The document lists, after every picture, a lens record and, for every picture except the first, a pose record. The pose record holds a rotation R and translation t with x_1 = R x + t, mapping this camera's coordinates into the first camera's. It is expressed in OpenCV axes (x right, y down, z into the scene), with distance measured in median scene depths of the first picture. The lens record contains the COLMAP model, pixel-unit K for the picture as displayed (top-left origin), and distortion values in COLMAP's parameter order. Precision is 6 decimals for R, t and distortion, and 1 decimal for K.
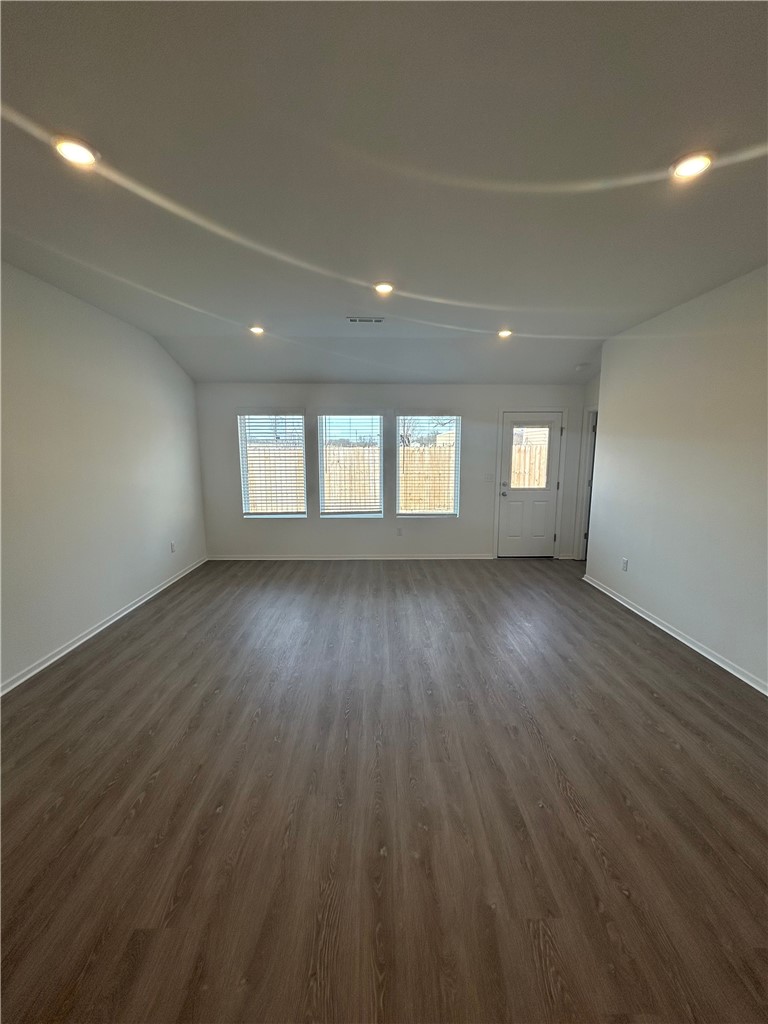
lens RADIAL K [[409.8, 0, 385.1], [0, 409.8, 514.3], [0, 0, 1]] dist [-0.000714, -0.000366]
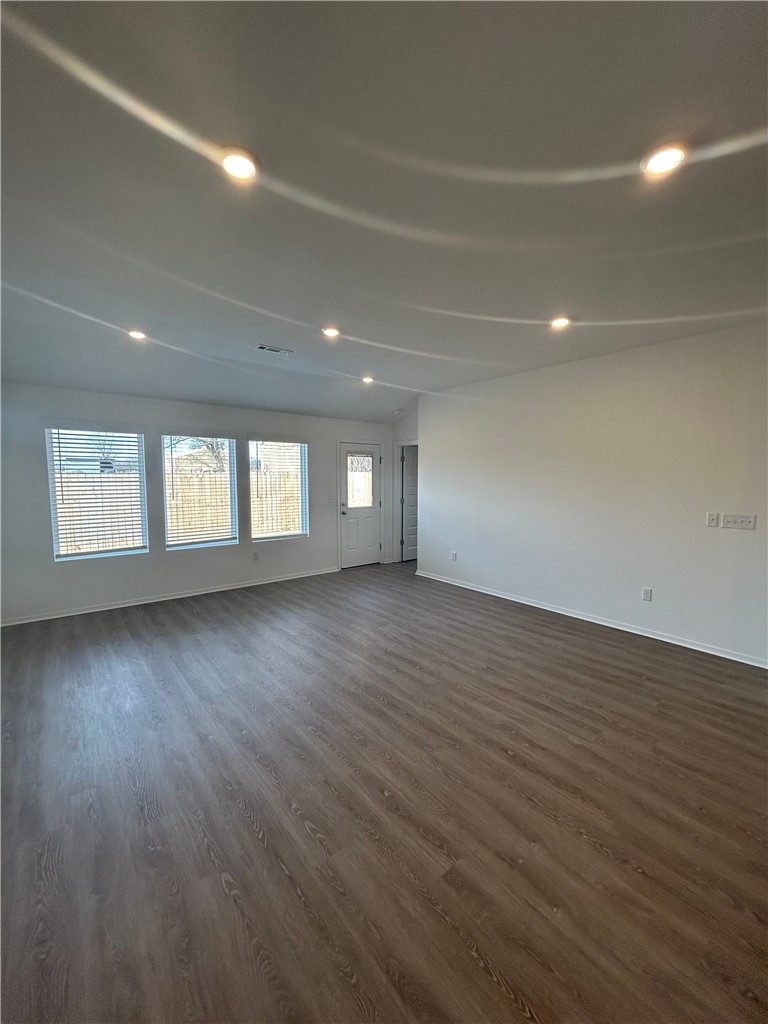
lens RADIAL K [[409.8, 0, 385.1], [0, 409.8, 514.3], [0, 0, 1]] dist [-0.000714, -0.000366]
pose [[0.788379, -0.054191, 0.612799, -0.403799], [0.093758, 0.995060, -0.032626, 0.003824], [-0.608004, 0.083176, 0.789565, 0.026634]]
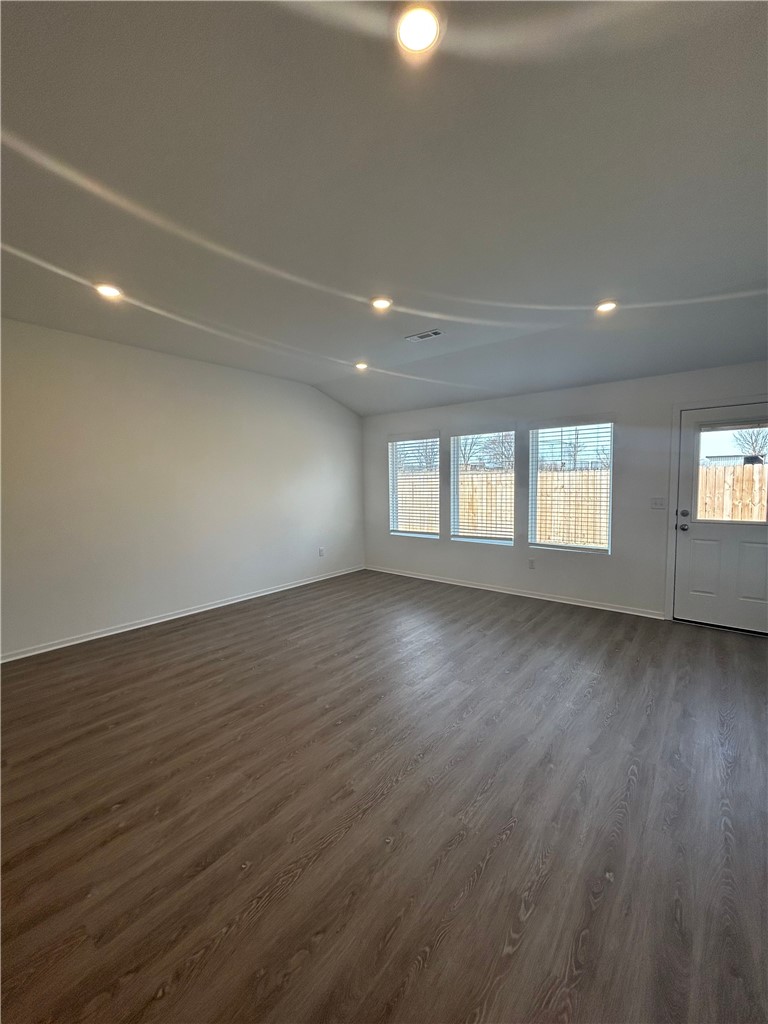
lens RADIAL K [[409.8, 0, 385.1], [0, 409.8, 514.3], [0, 0, 1]] dist [-0.000714, -0.000366]
pose [[0.762654, 0.042053, -0.645438, 0.438376], [-0.087043, 0.995480, -0.037991, -0.002693], [0.640923, 0.085155, 0.762867, 0.187706]]
